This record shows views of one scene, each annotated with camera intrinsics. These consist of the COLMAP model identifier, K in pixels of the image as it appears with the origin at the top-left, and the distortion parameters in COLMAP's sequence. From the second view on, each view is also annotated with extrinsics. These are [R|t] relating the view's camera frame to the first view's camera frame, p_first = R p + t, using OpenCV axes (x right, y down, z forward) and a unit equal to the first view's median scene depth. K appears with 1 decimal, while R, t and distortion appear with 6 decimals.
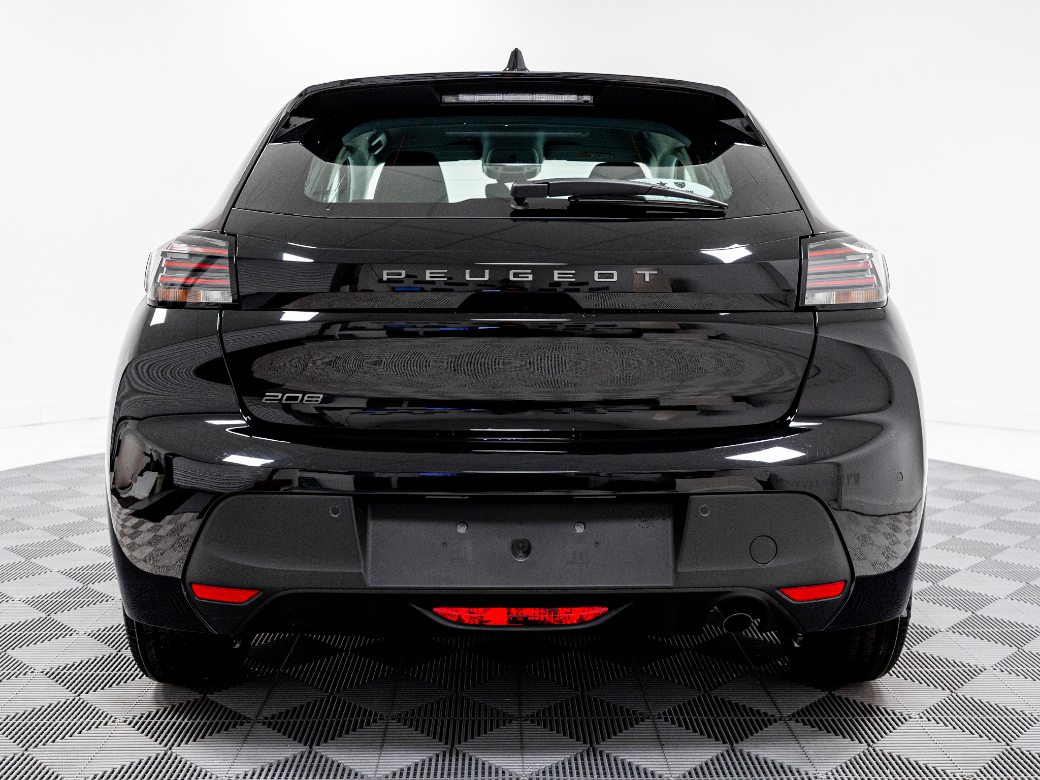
lens RADIAL K [[1115.5, 0, 520.0], [0, 1115.5, 390.0], [0, 0, 1]] dist [0.004553, -0.004895]
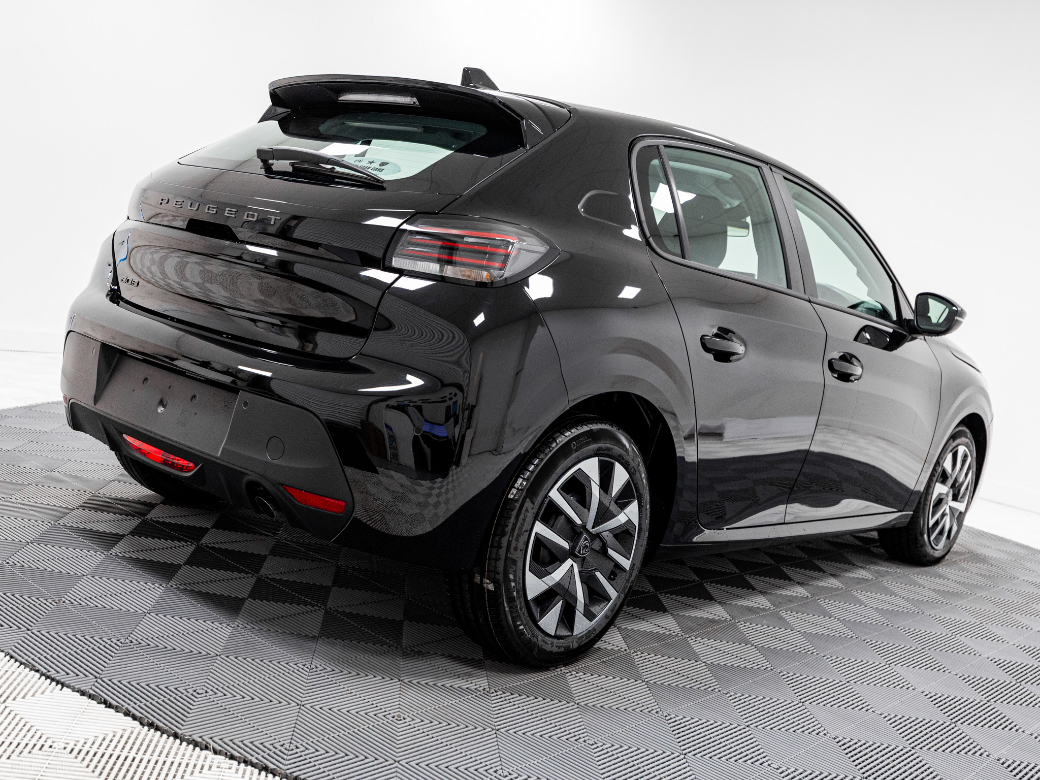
lens RADIAL K [[1115.5, 0, 520.0], [0, 1115.5, 390.0], [0, 0, 1]] dist [0.004553, -0.004895]
pose [[0.752740, 0.211030, -0.623577, 1.008537], [-0.253806, 0.967030, 0.020883, -0.010478], [0.607424, 0.142549, 0.781483, 0.174330]]
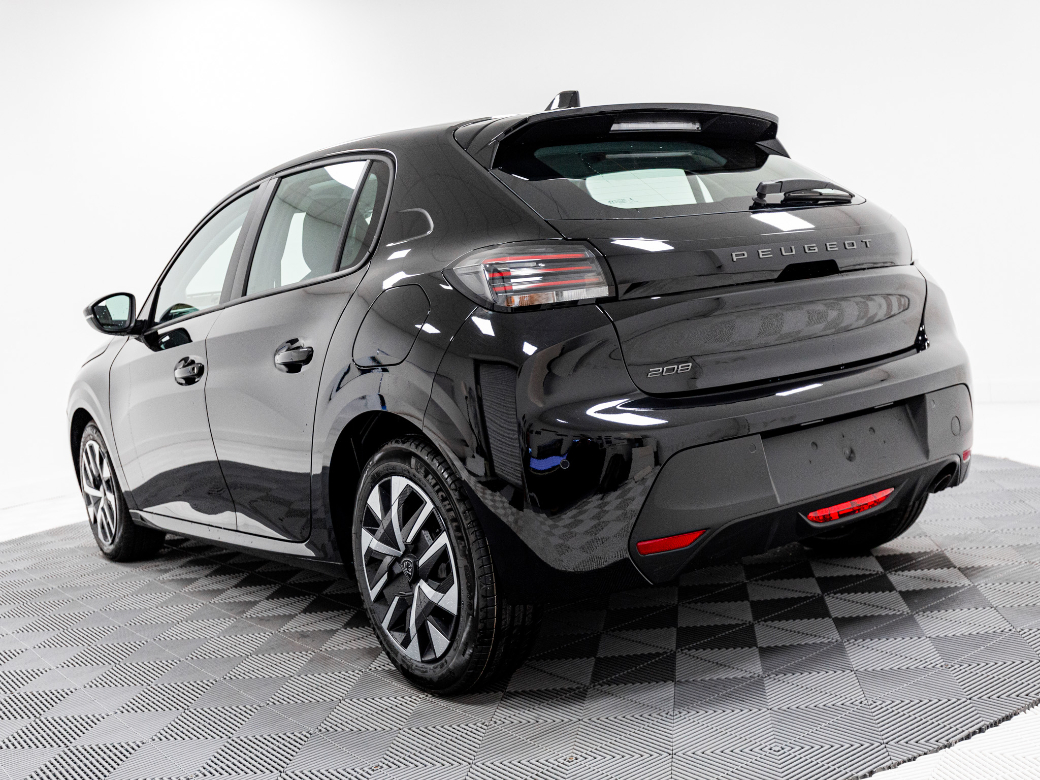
lens RADIAL K [[1107.3, 0, 520.0], [0, 1107.3, 390.0], [0, 0, 1]] dist [0.000469, -0.002249]
pose [[0.815396, -0.144111, 0.560679, -0.899572], [0.181585, 0.983310, -0.011340, 0.011548], [-0.549687, 0.111057, 0.827956, 0.113829]]
